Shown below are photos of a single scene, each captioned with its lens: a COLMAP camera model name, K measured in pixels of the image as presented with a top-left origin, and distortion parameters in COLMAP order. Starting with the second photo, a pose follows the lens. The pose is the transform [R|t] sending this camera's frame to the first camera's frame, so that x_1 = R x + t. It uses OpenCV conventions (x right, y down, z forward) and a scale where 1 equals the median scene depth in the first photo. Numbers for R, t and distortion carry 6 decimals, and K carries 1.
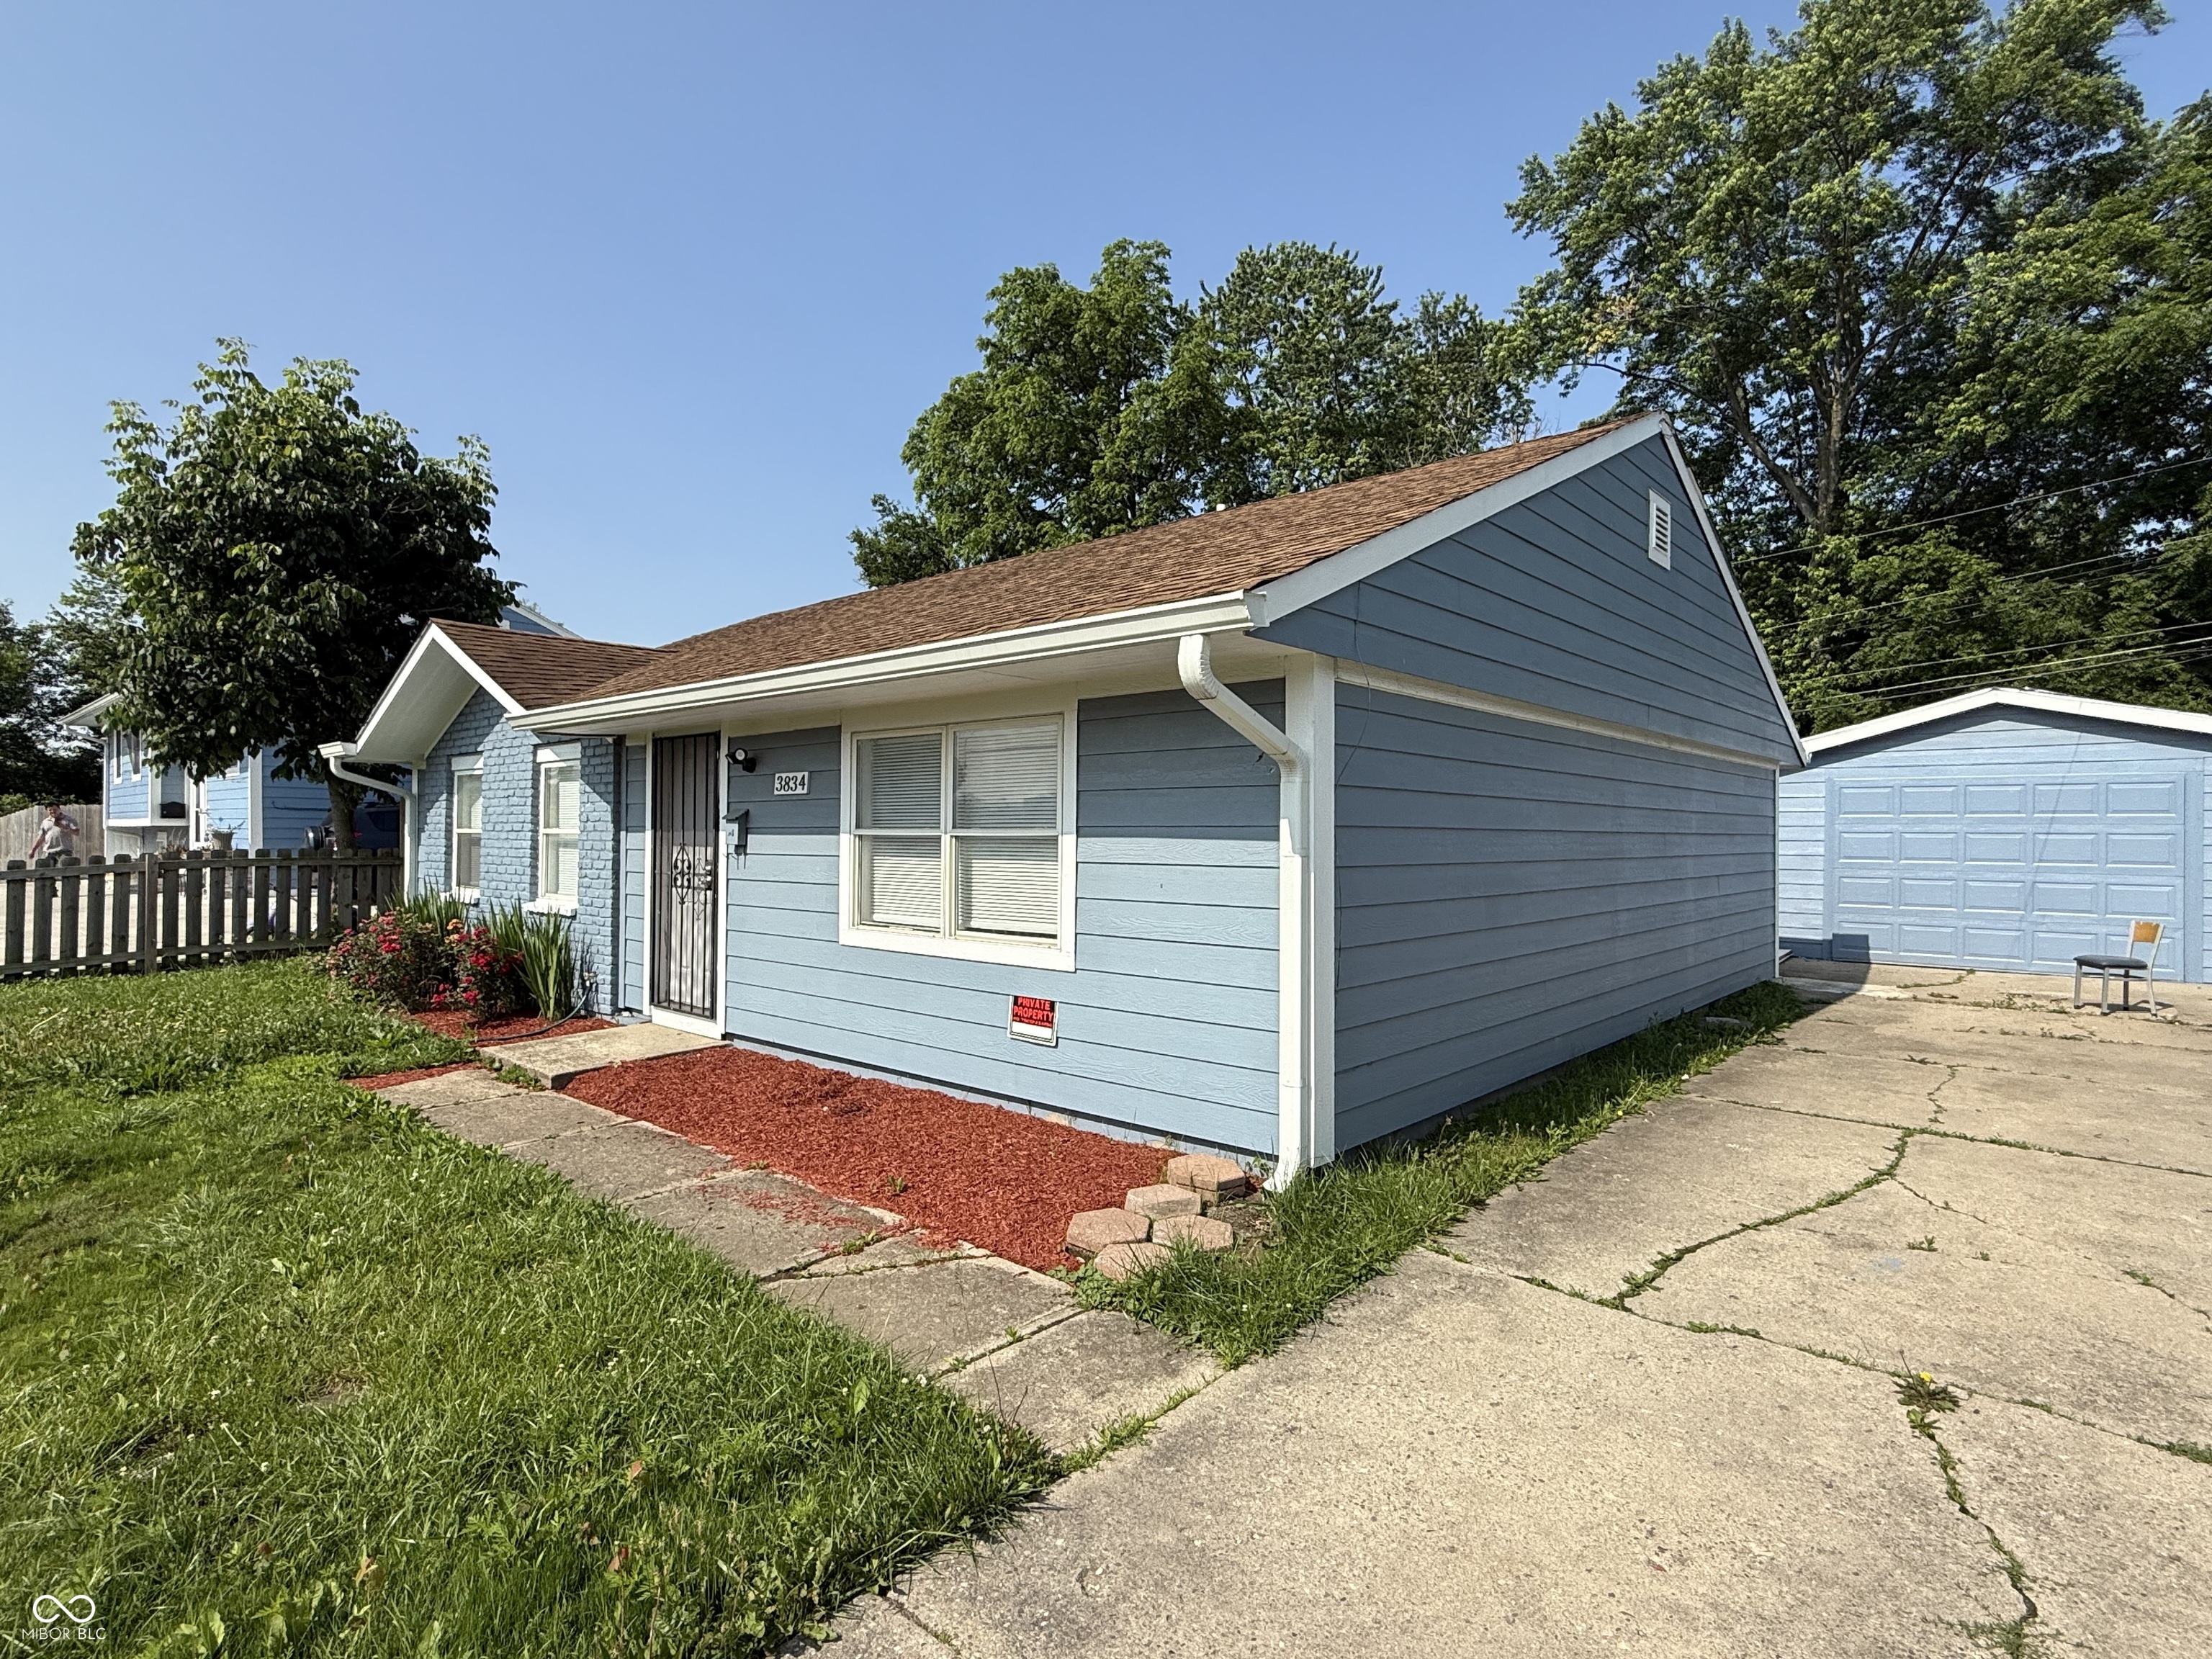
lens RADIAL K [[1117.3, 0, 1109.0], [0, 1117.3, 835.2], [0, 0, 1]] dist [0.001343, -0.001354]
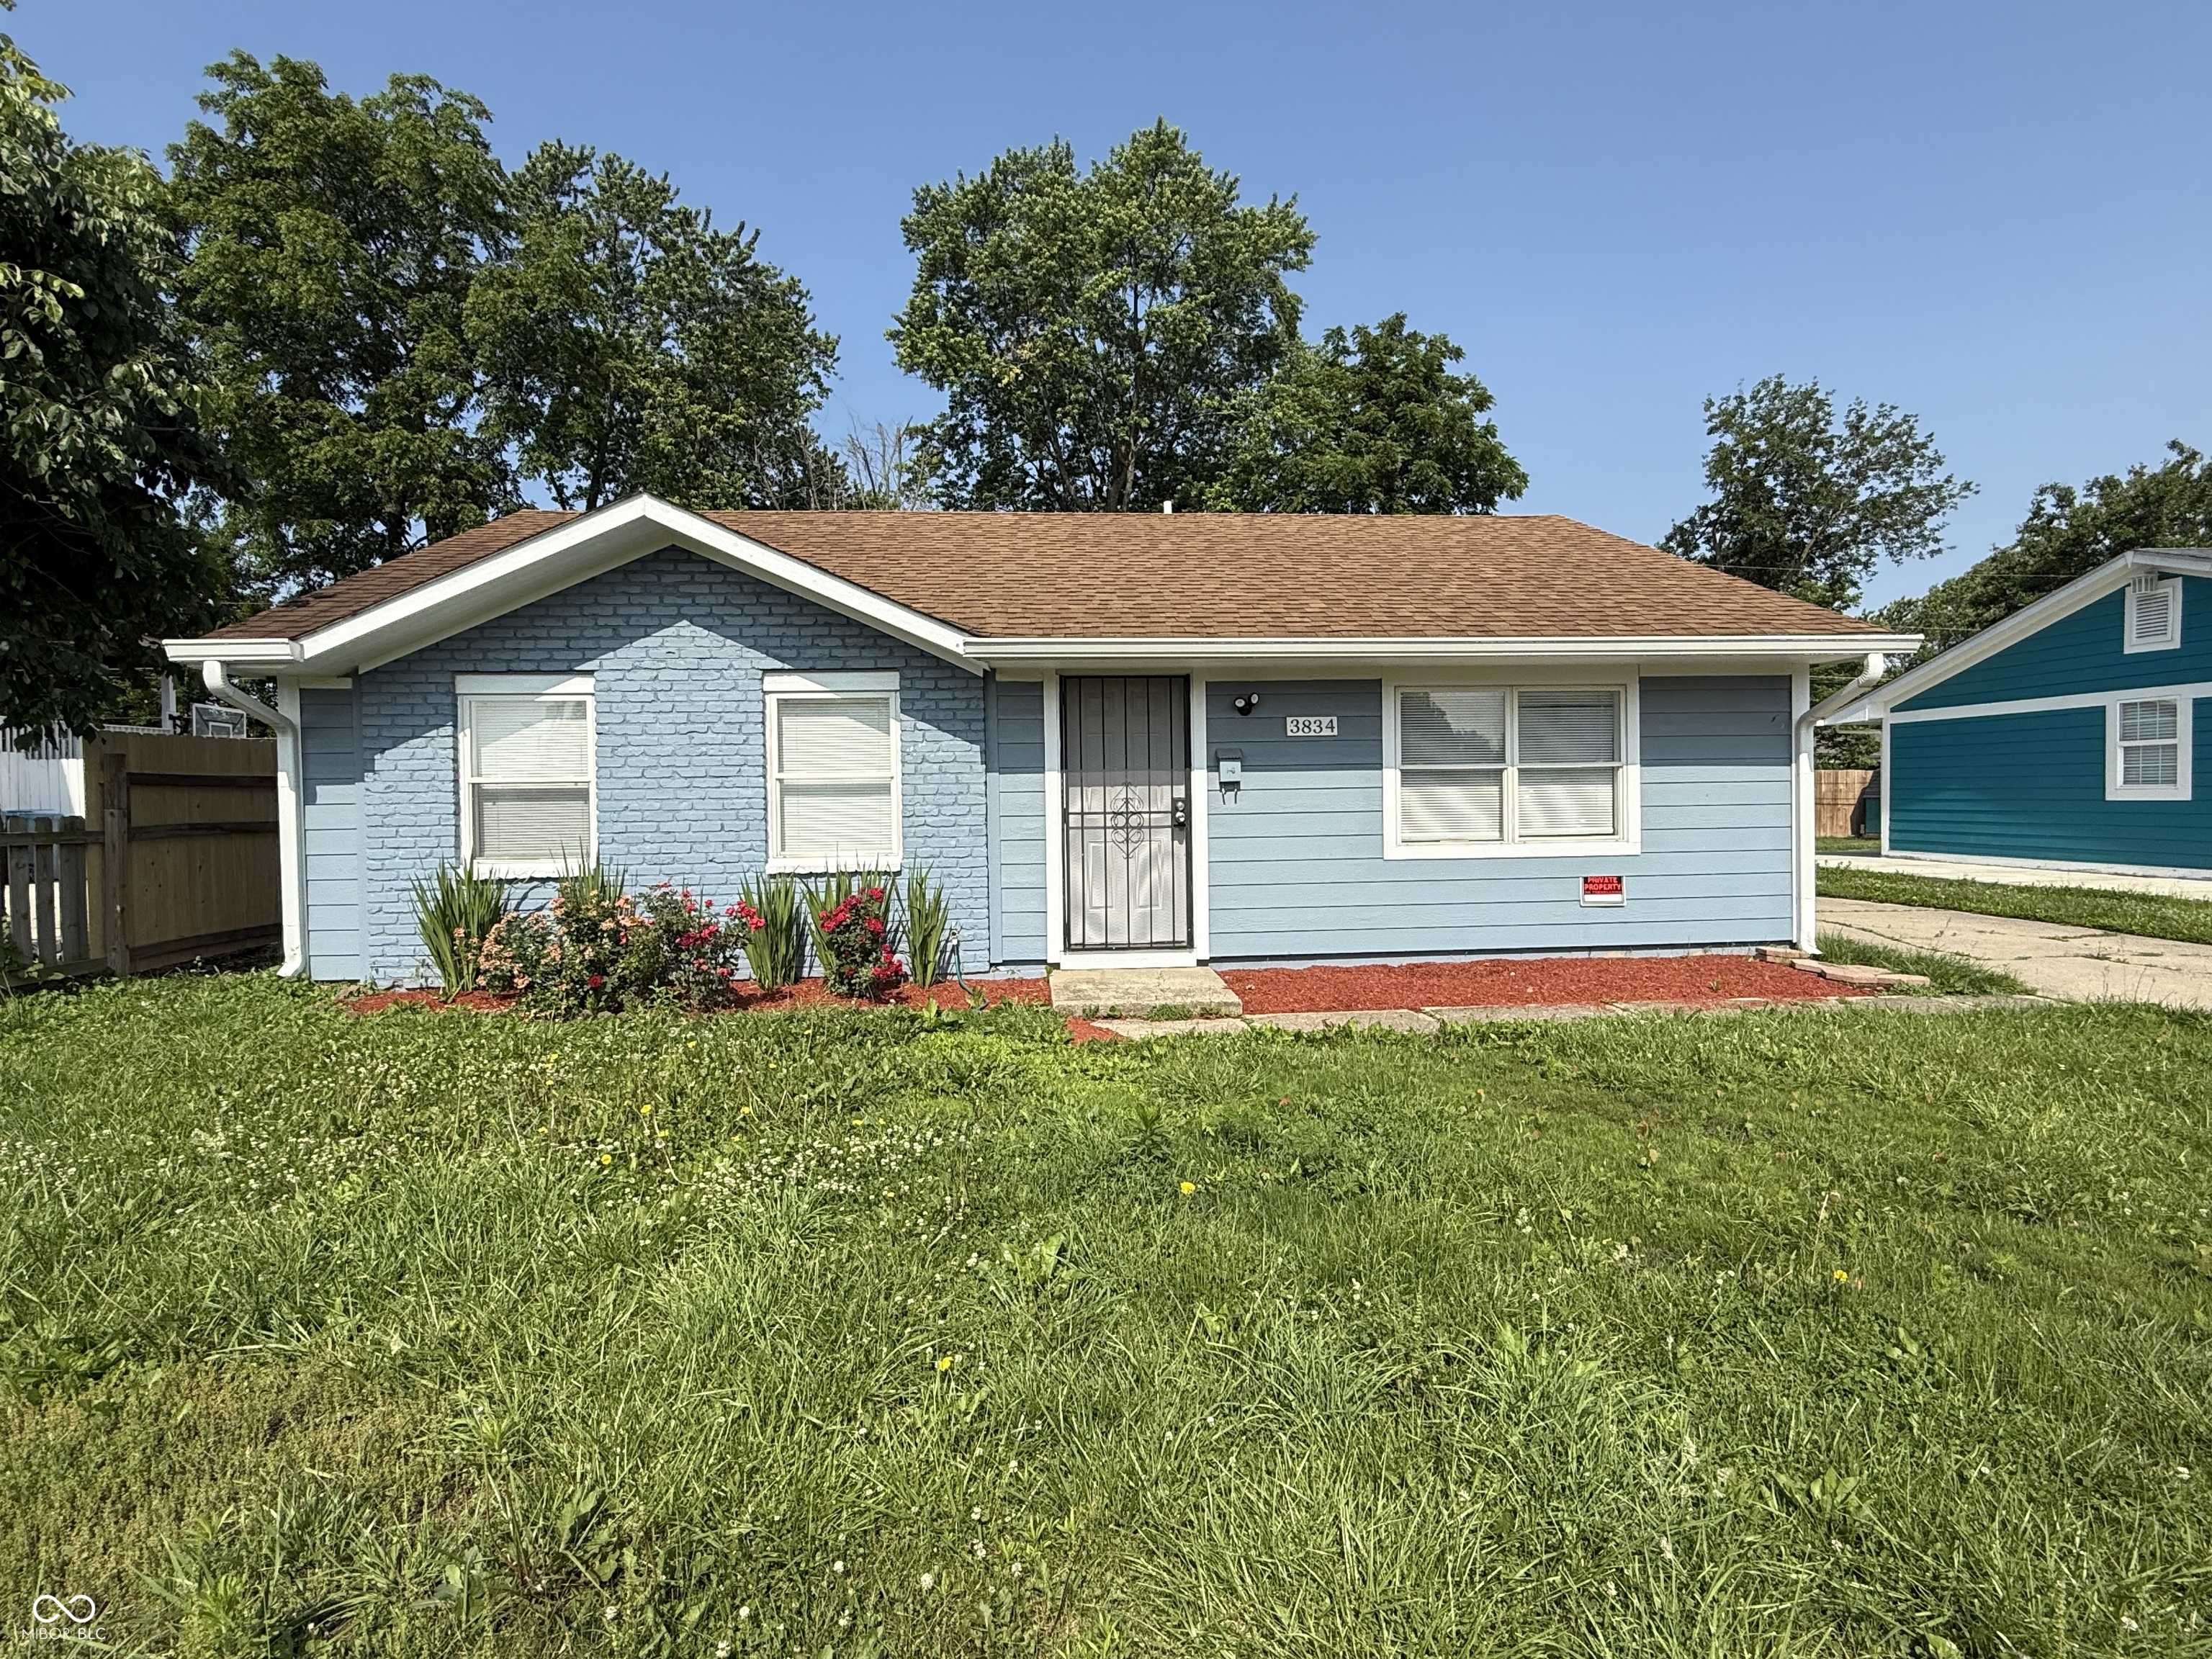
lens RADIAL K [[1117.3, 0, 1111.0], [0, 1117.3, 826.7], [0, 0, 1]] dist [0.001343, -0.001354]
pose [[0.695363, -0.033043, 0.717899, -1.241631], [0.019882, 0.999445, 0.026744, 0.021782], [-0.718384, -0.004324, 0.695634, 0.344609]]
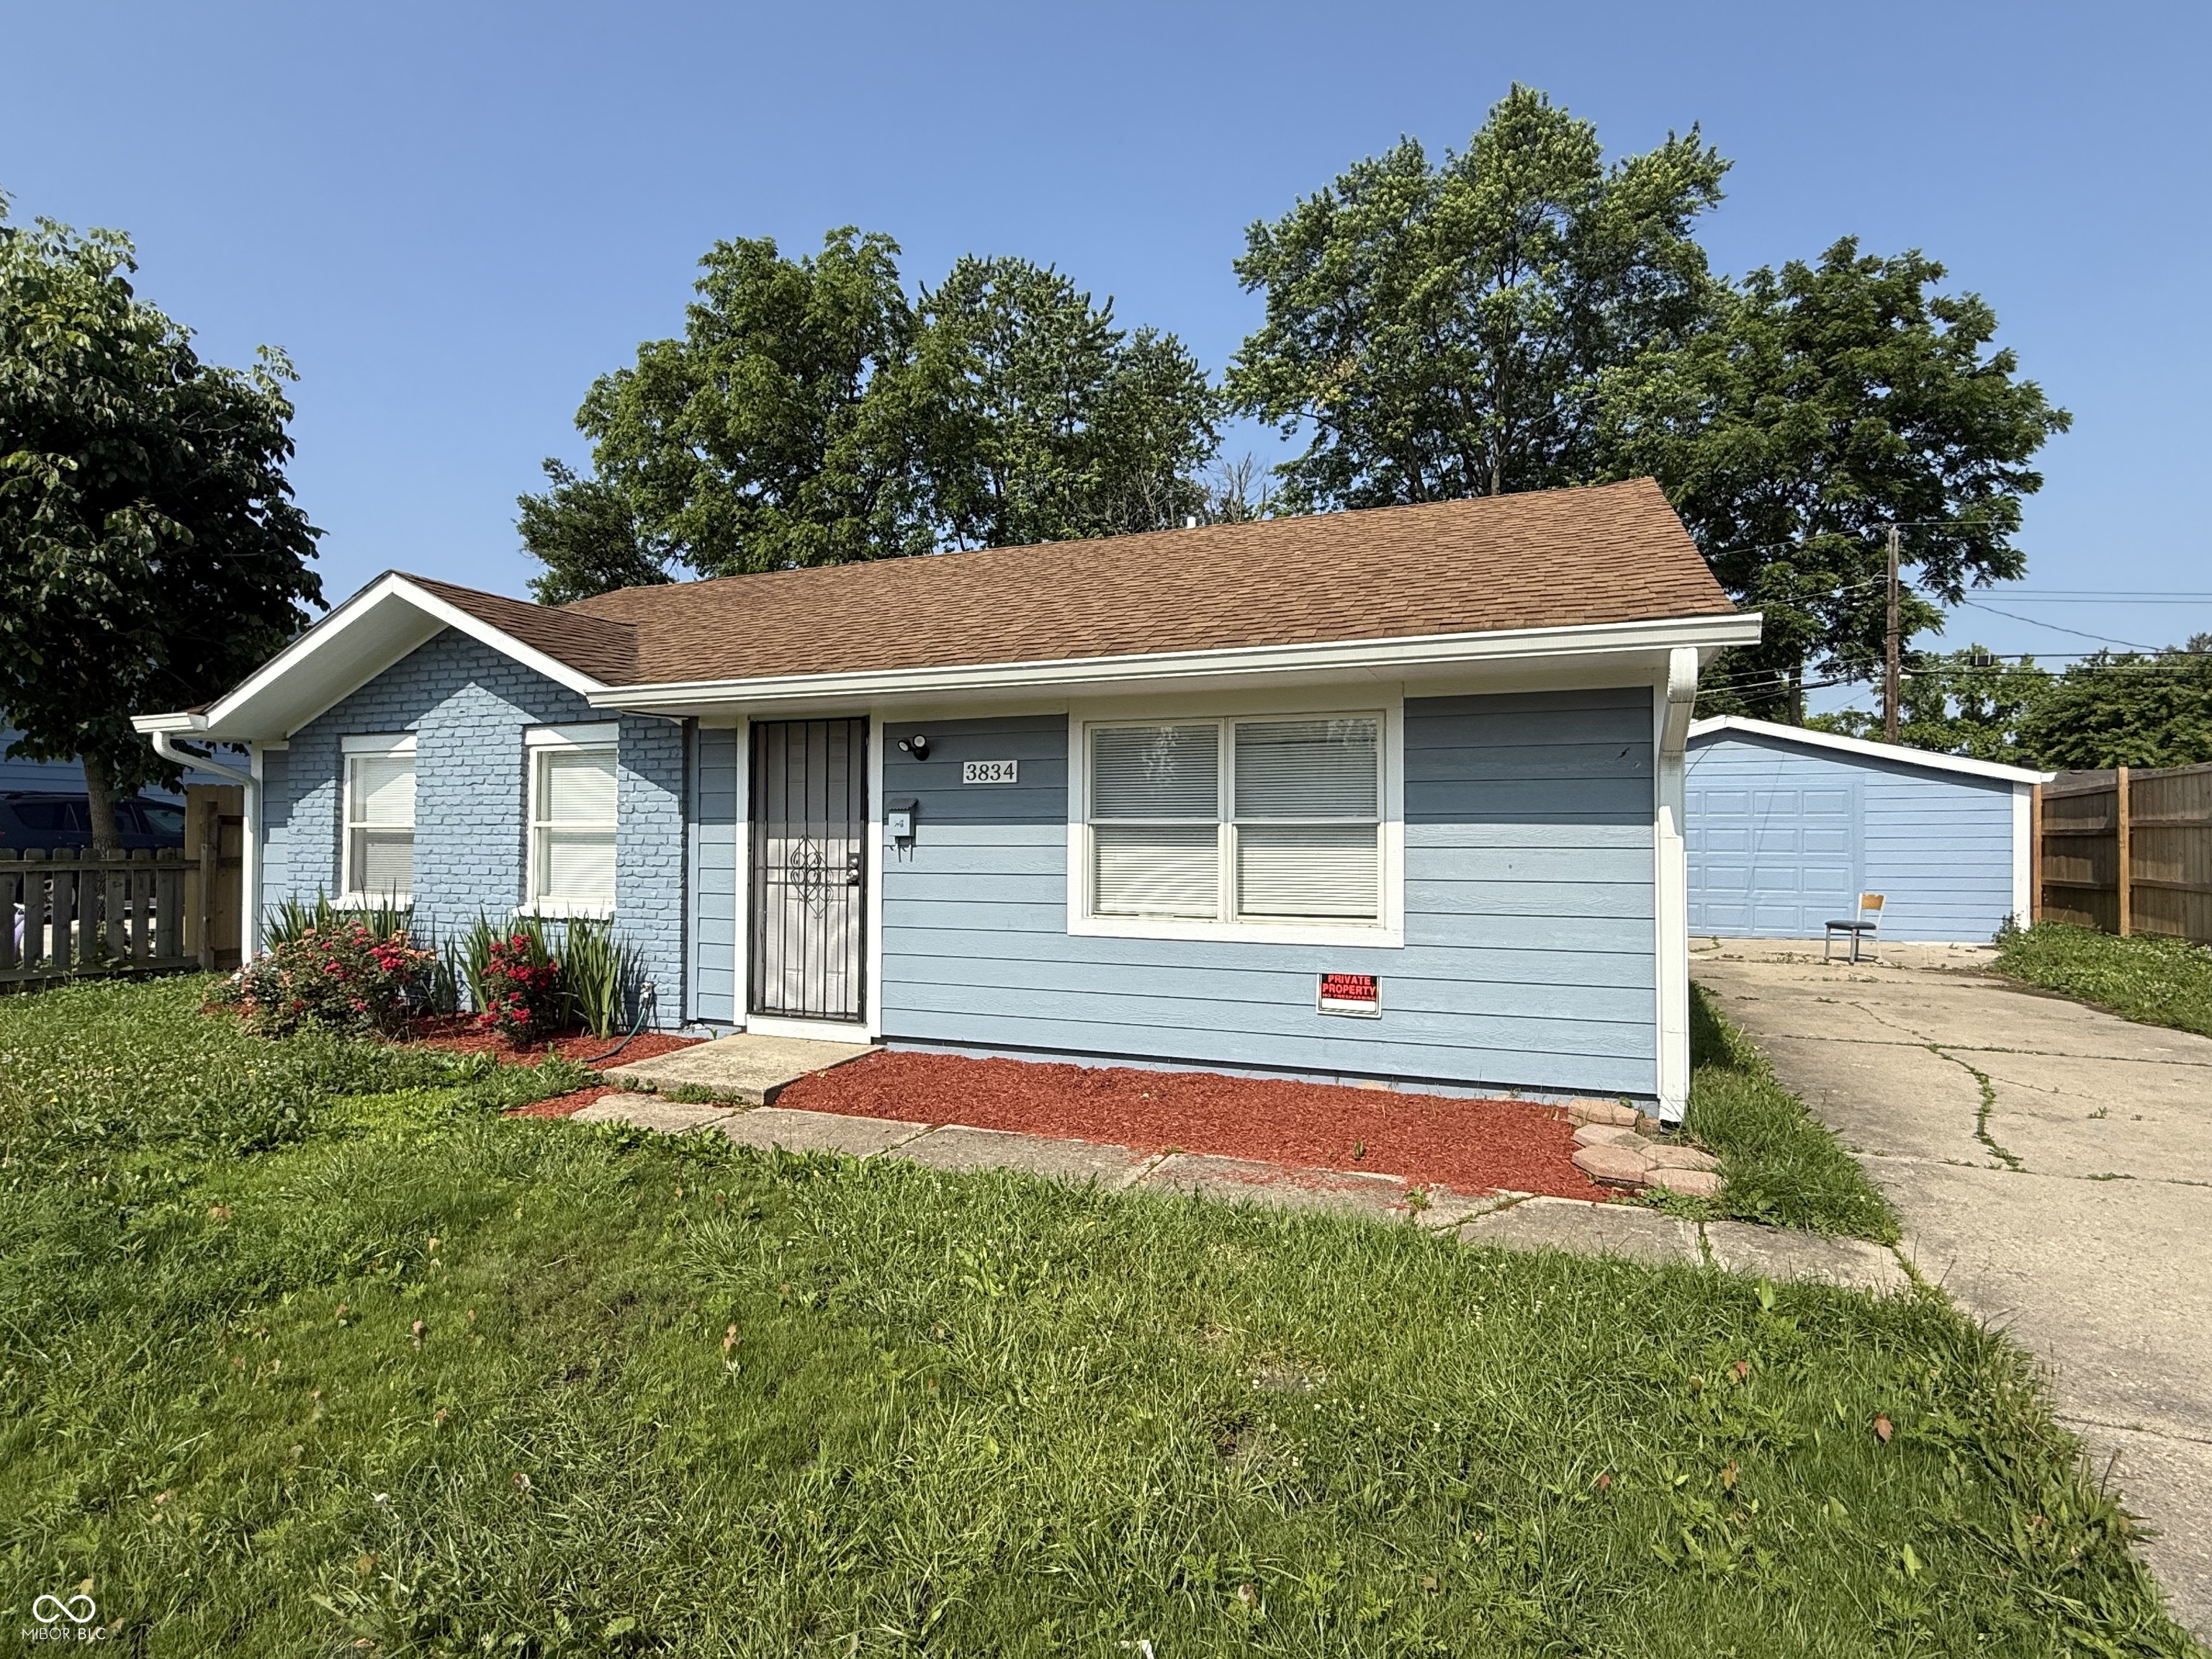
lens RADIAL K [[1117.3, 0, 1103.8], [0, 1117.3, 826.6], [0, 0, 1]] dist [0.001343, -0.001354]
pose [[0.944372, 0.000964, 0.328877, -0.504035], [0.002724, 0.999938, -0.010755, 0.011589], [-0.328867, 0.011052, 0.944312, 0.051095]]
